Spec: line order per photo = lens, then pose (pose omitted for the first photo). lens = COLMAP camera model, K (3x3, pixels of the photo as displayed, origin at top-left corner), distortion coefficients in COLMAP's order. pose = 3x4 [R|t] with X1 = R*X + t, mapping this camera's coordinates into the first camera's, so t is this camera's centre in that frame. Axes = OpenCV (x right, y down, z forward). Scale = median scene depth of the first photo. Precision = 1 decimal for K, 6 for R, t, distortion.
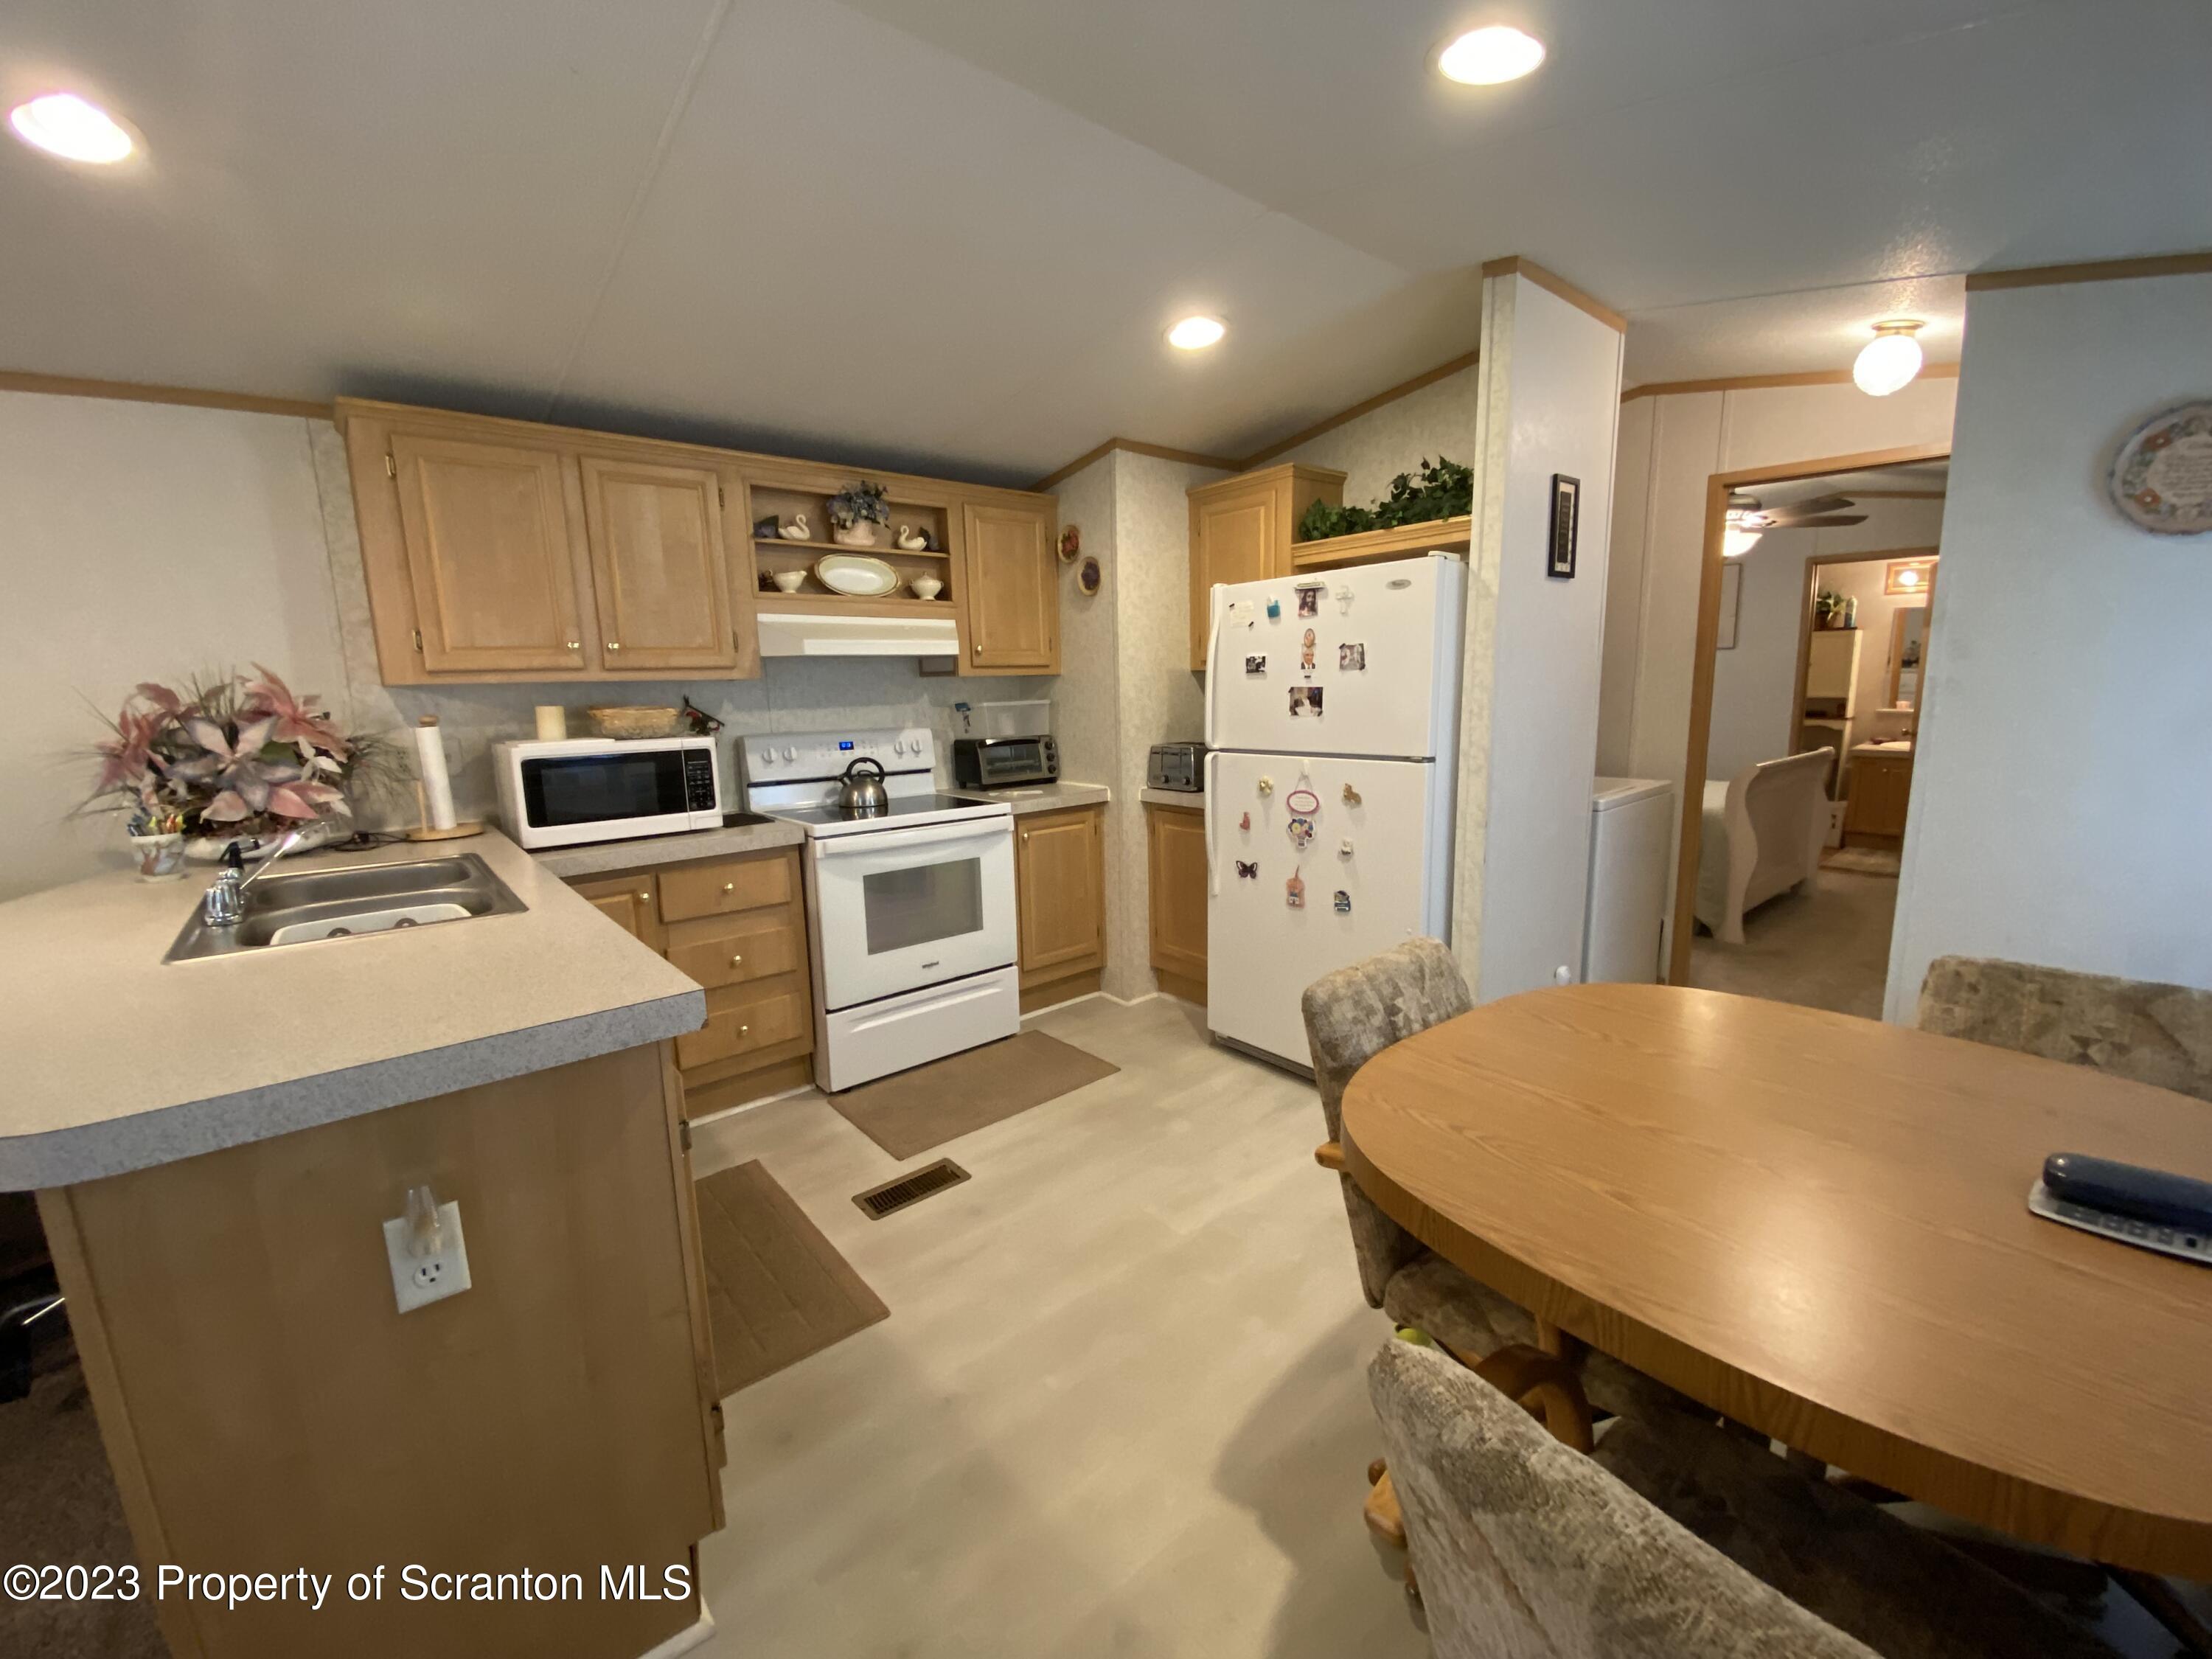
lens RADIAL K [[892.4, 0, 1106.0], [0, 892.4, 829.5], [0, 0, 1]] dist [0.054735, -0.034728]
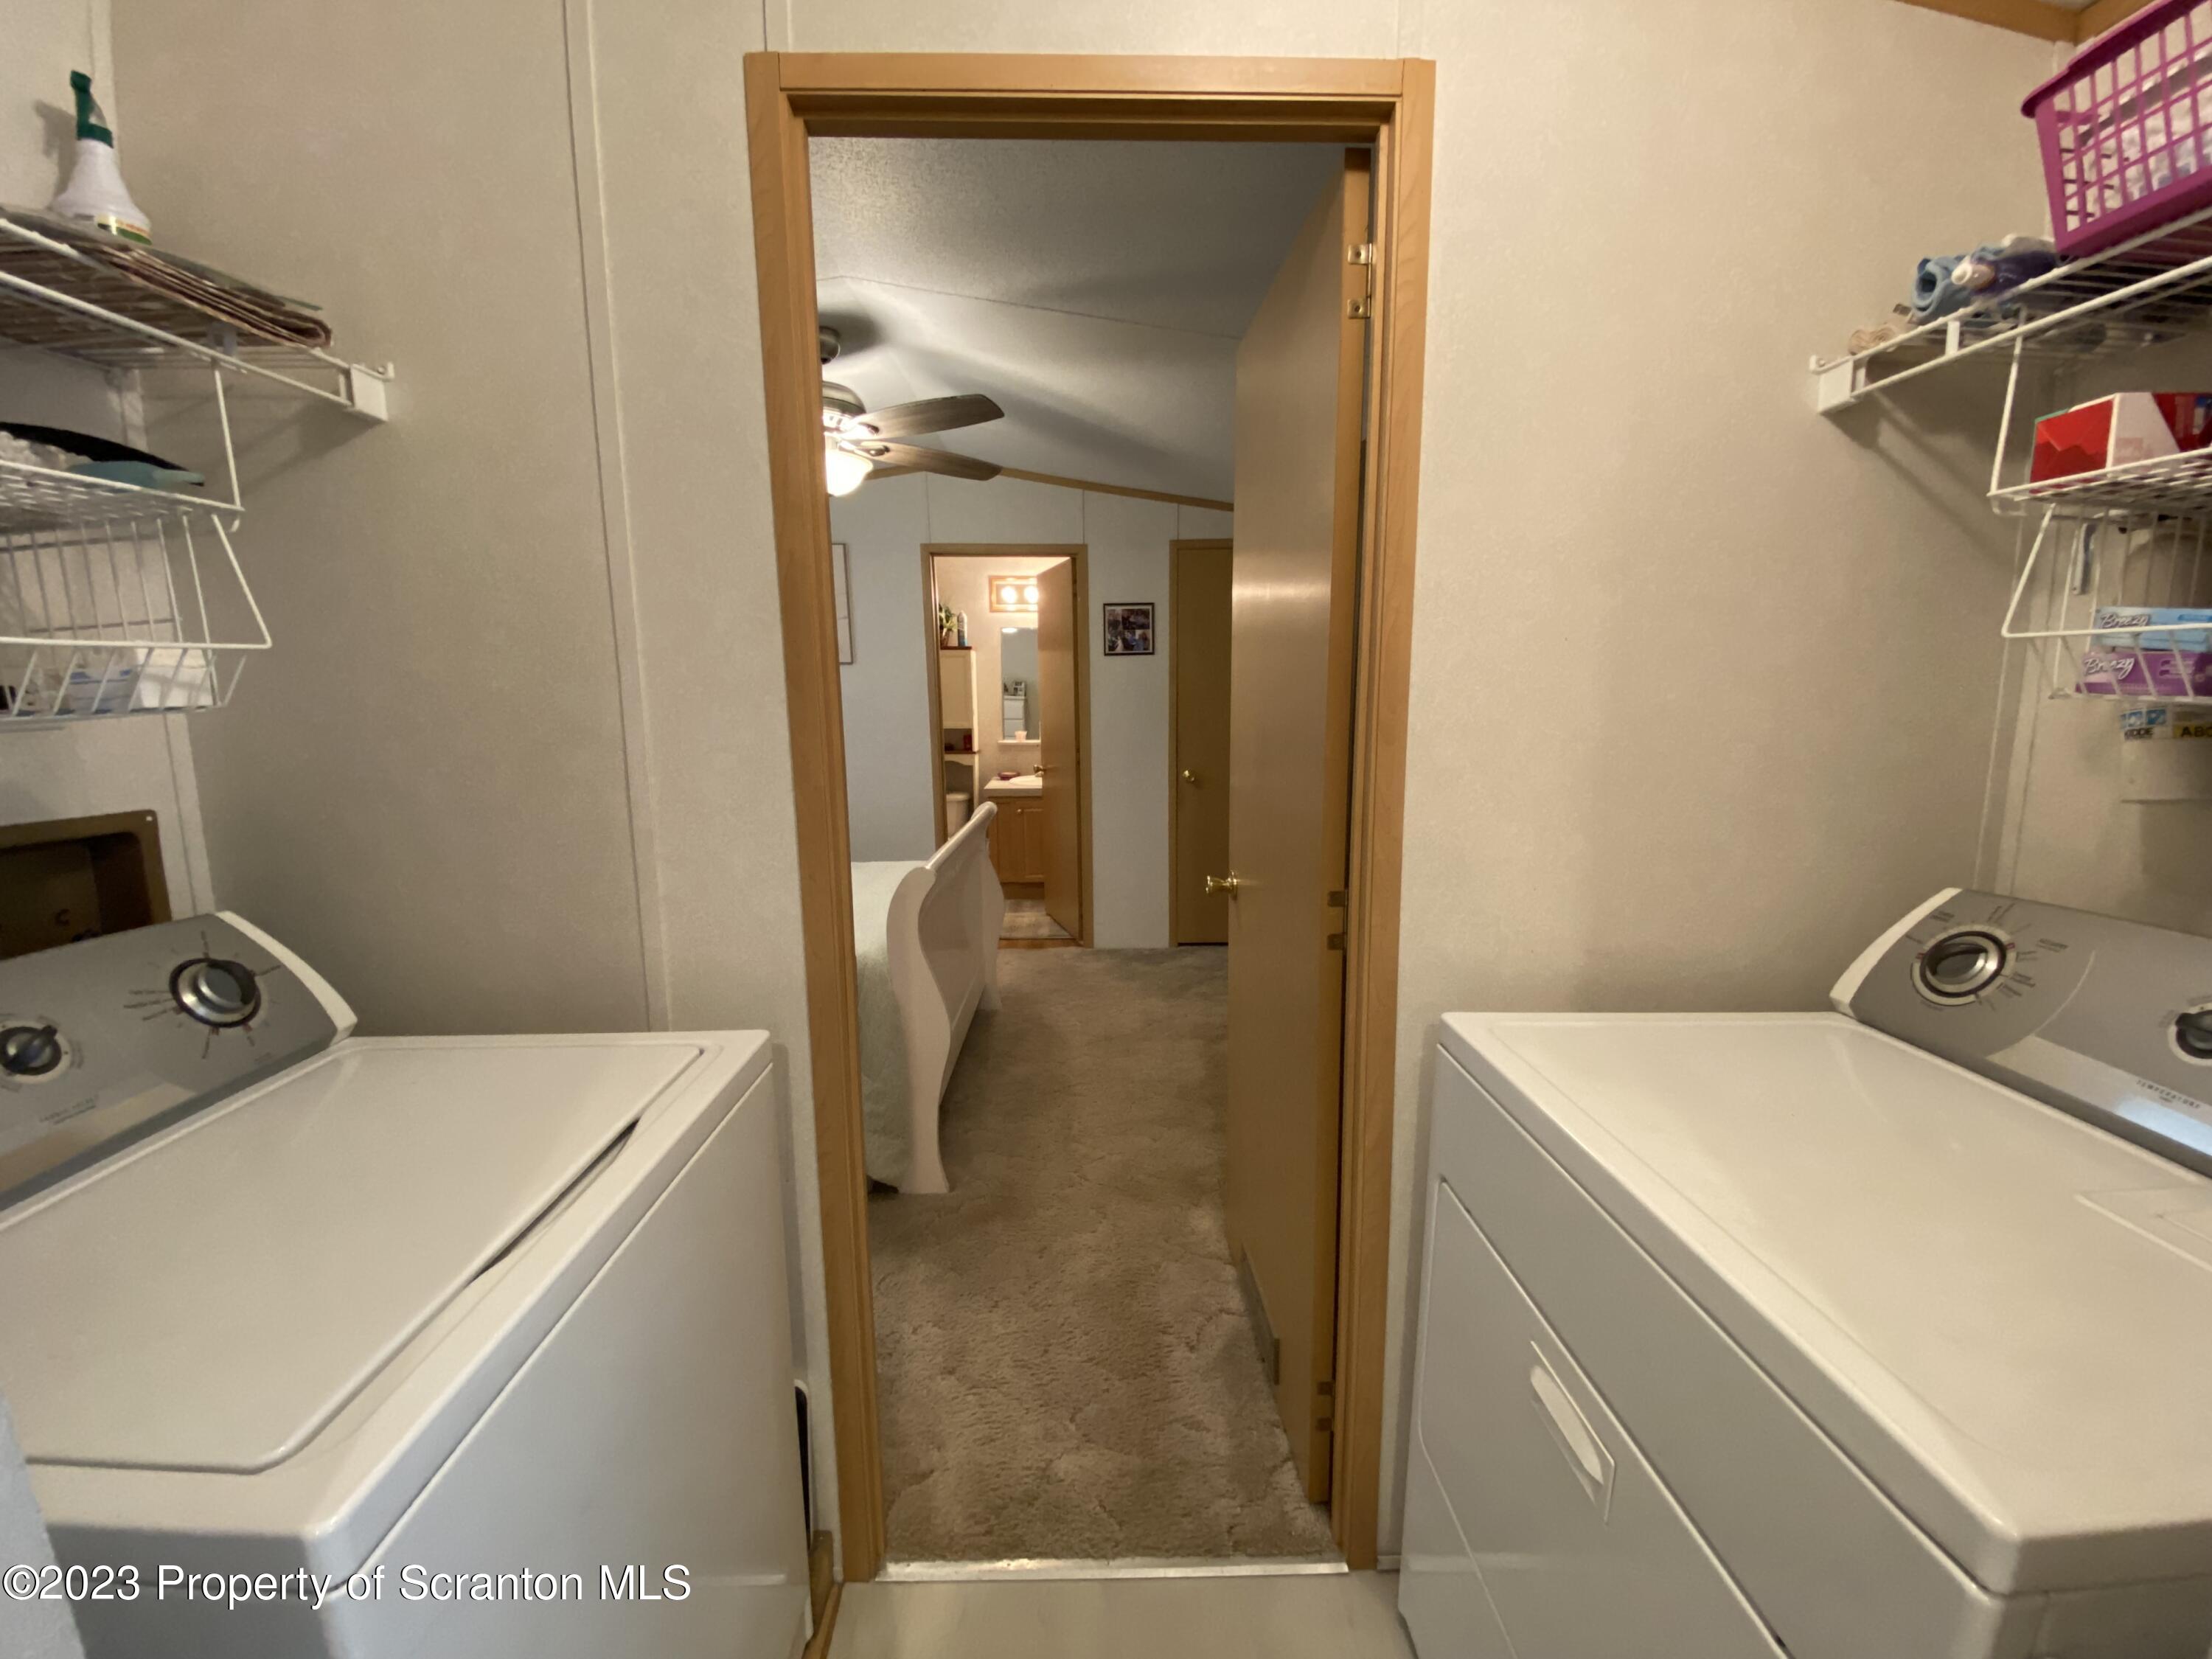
lens RADIAL K [[892.4, 0, 1106.0], [0, 892.4, 829.5], [0, 0, 1]] dist [0.054735, -0.034728]
pose [[0.640228, -0.096696, 0.762075, 0.241126], [0.115023, 0.992929, 0.029355, -0.059839], [-0.759525, 0.068862, 0.646823, 0.364206]]
